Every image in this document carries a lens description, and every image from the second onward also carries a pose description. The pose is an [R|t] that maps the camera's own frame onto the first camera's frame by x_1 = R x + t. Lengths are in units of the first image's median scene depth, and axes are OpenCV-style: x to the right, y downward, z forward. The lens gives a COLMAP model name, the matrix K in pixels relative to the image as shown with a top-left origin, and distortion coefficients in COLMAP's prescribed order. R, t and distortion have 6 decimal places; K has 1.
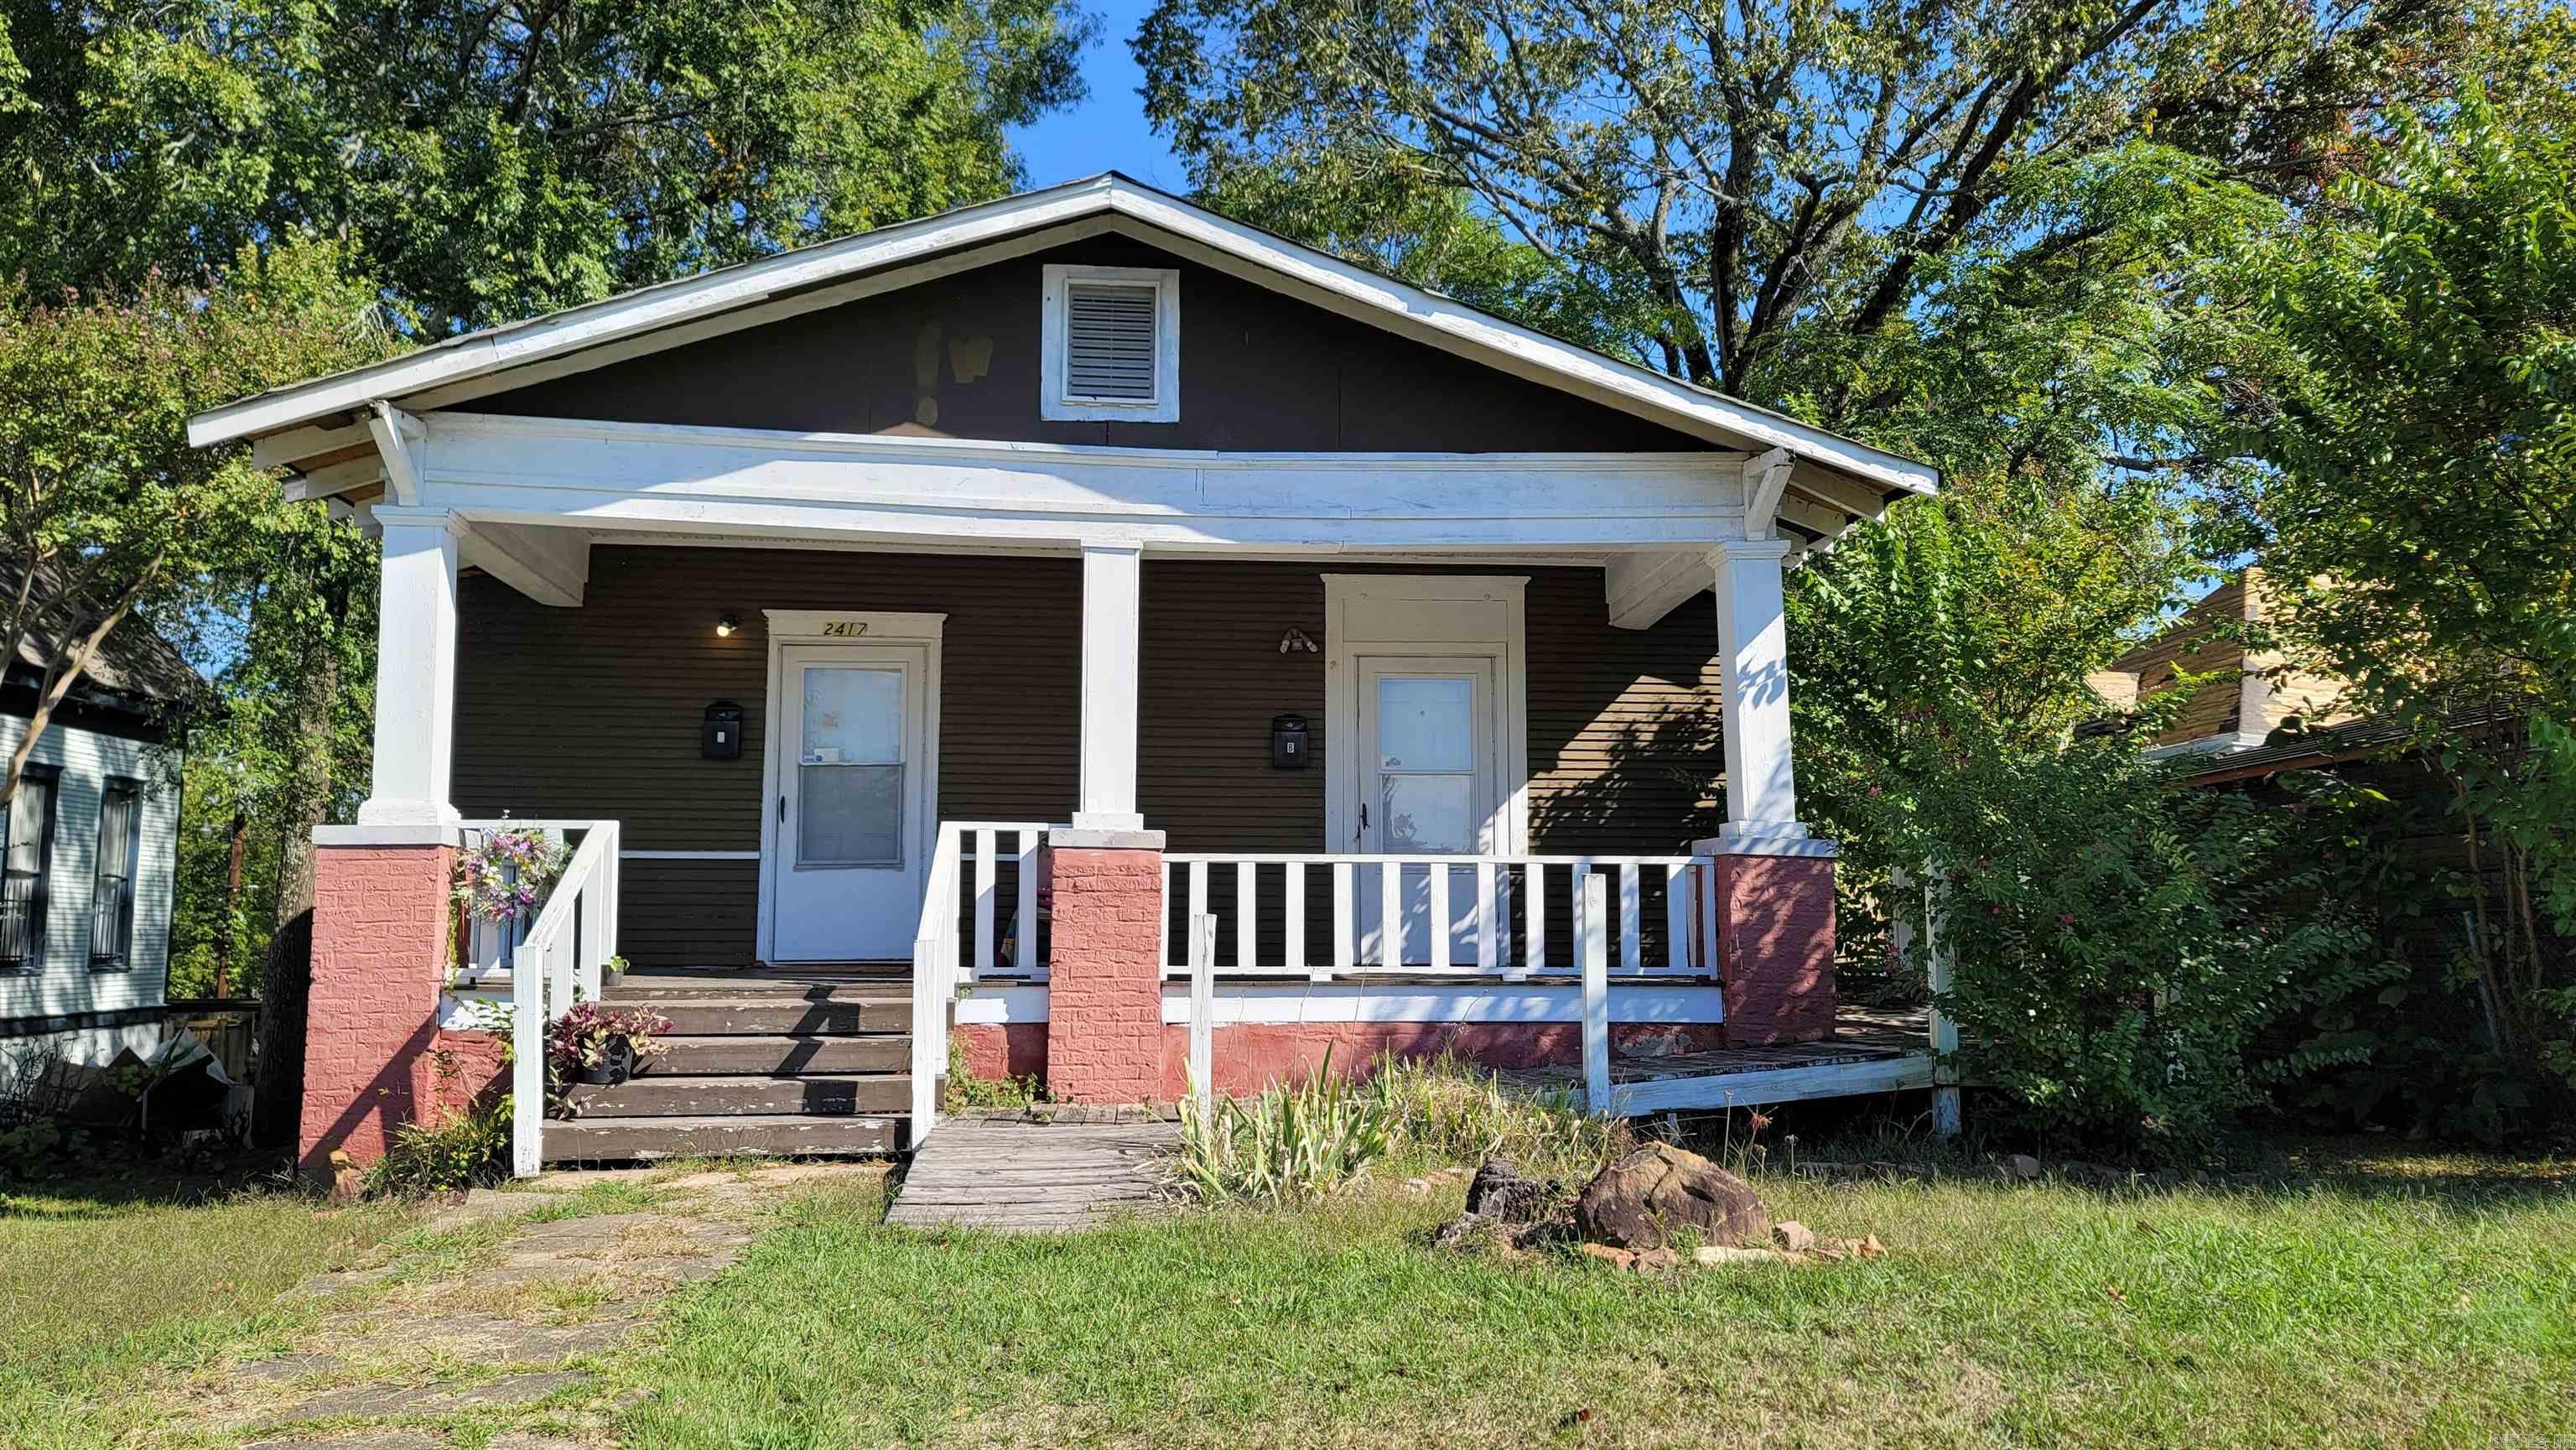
lens RADIAL K [[1863.0, 0, 1285.8], [0, 1863.0, 734.0], [0, 0, 1]] dist [0.053533, -0.033250]
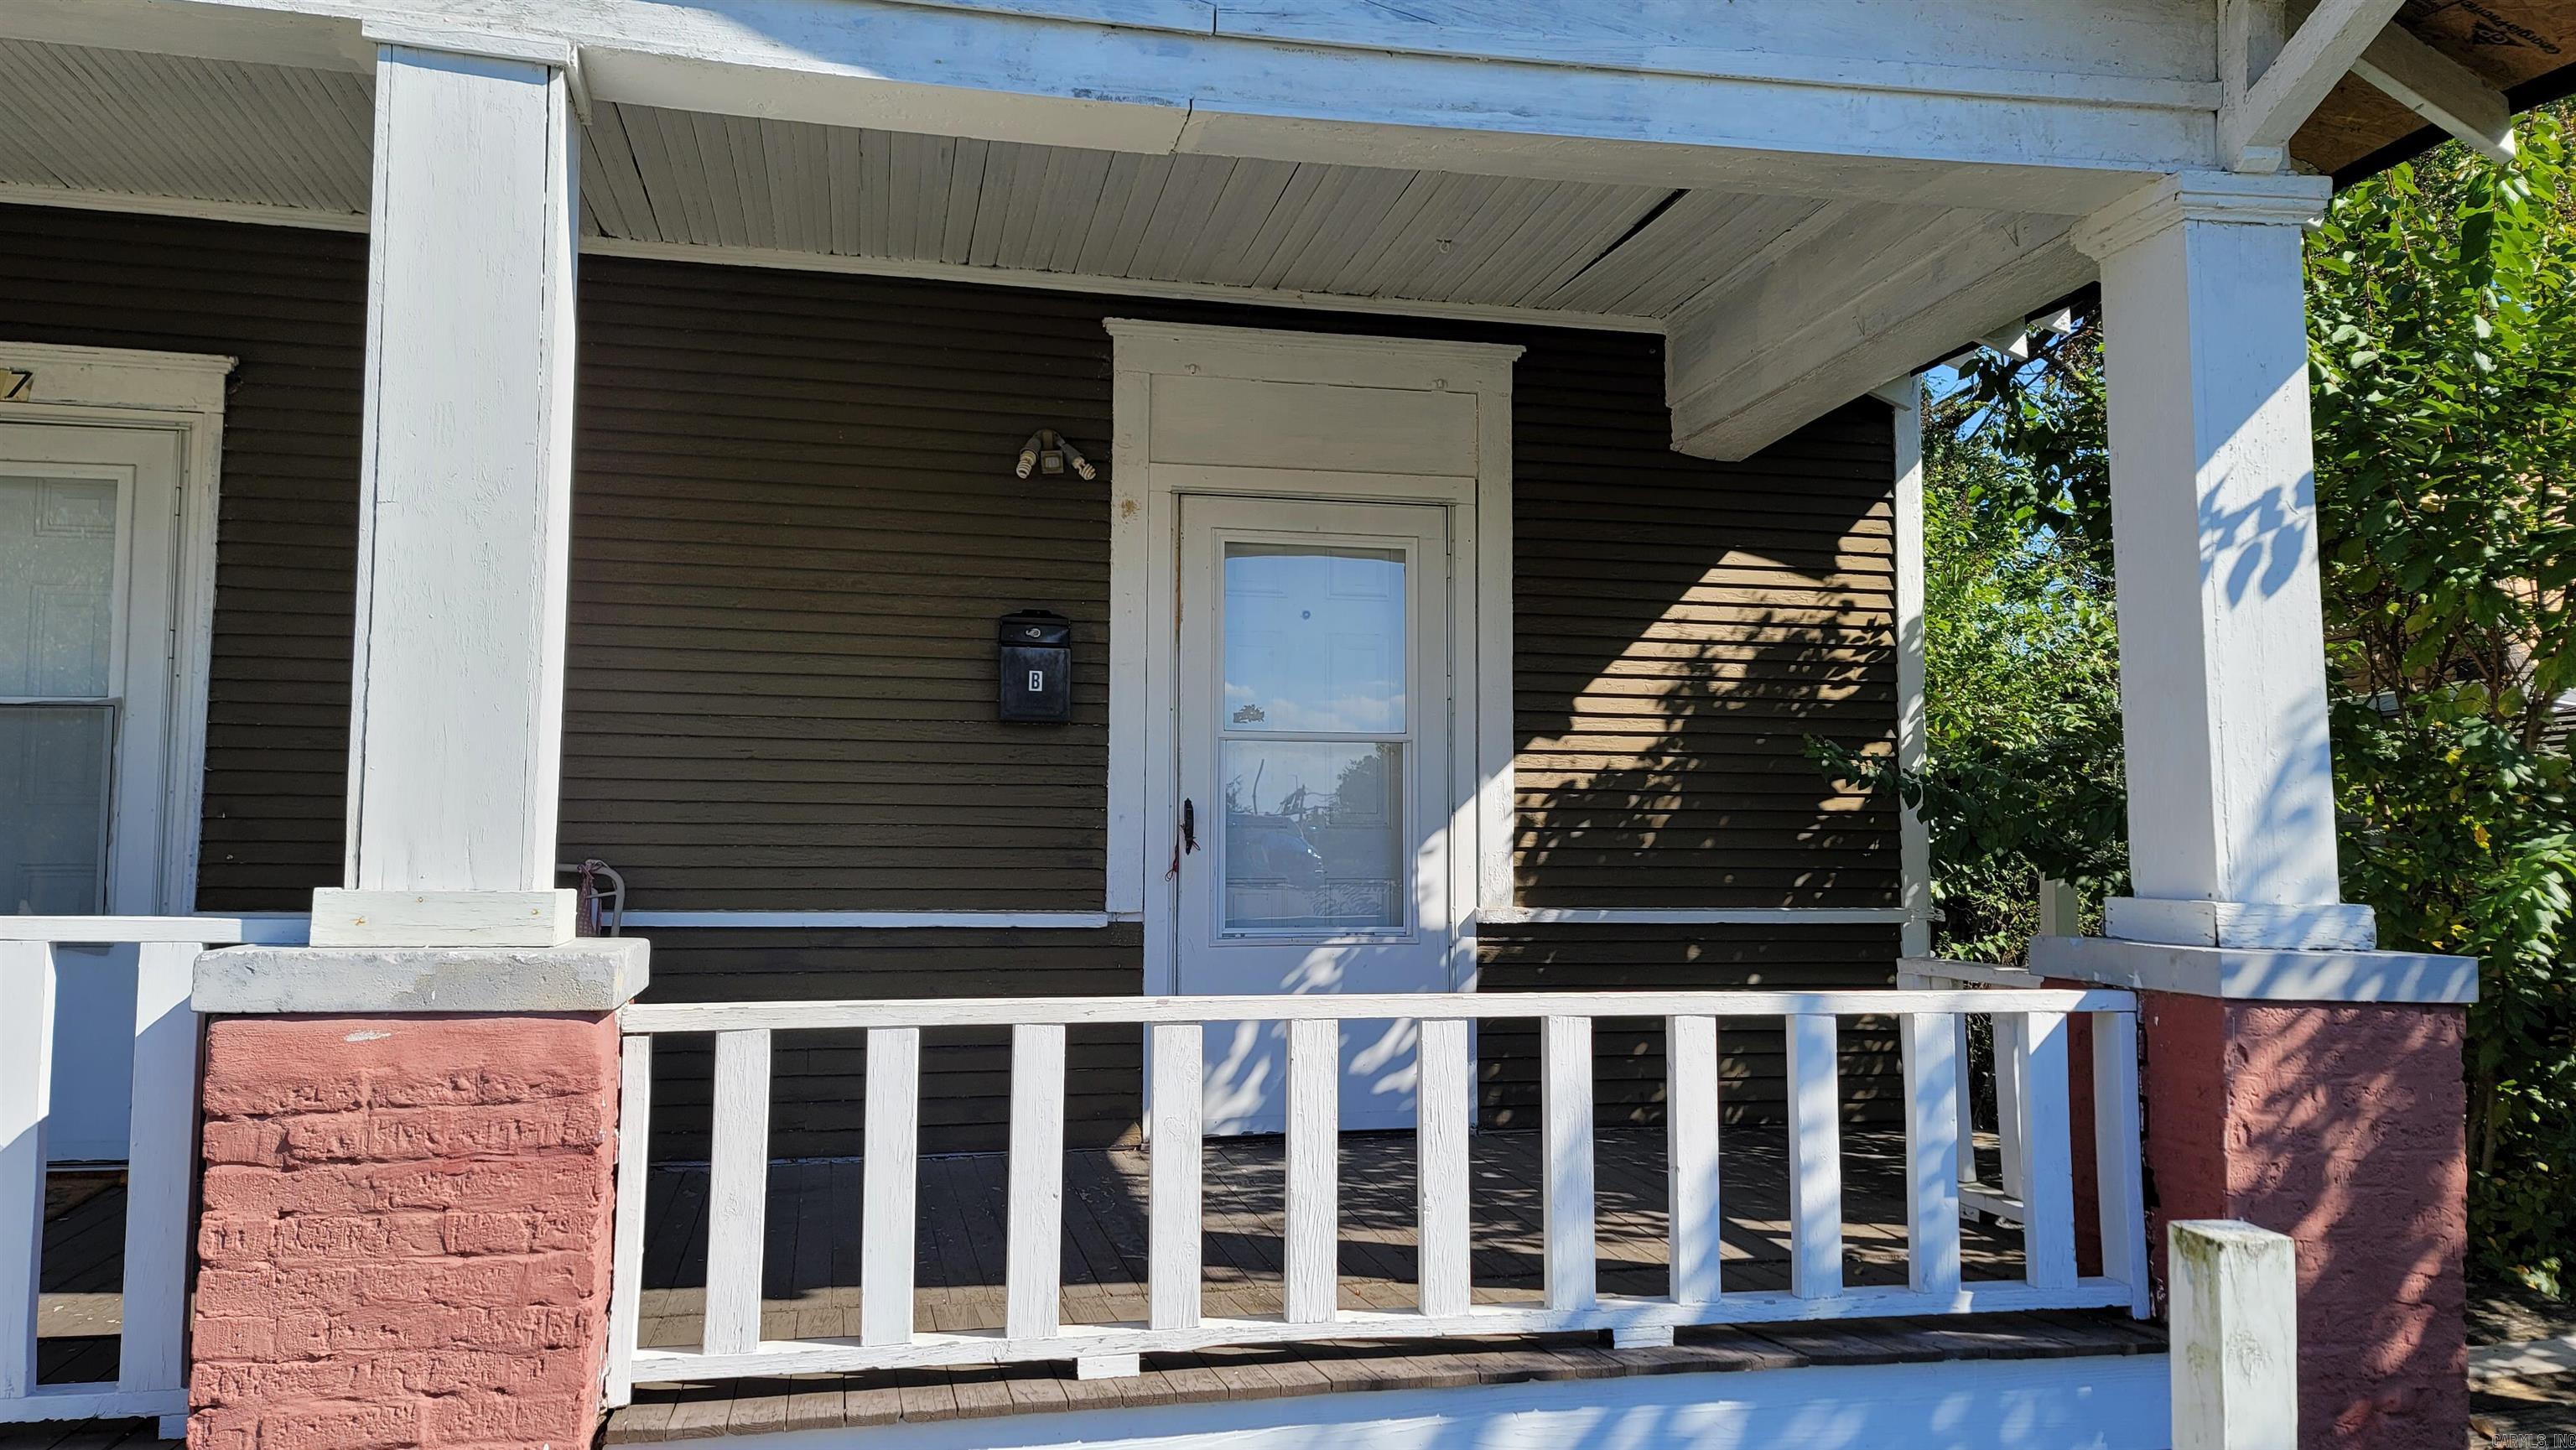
lens RADIAL K [[1863.0, 0, 1284.9], [0, 1863.0, 731.4], [0, 0, 1]] dist [0.053533, -0.033250]
pose [[0.991228, 0.014744, 0.131339, 0.003373], [-0.020129, 0.999006, 0.039771, -0.000020], [-0.130622, -0.042066, 0.990539, 0.530946]]
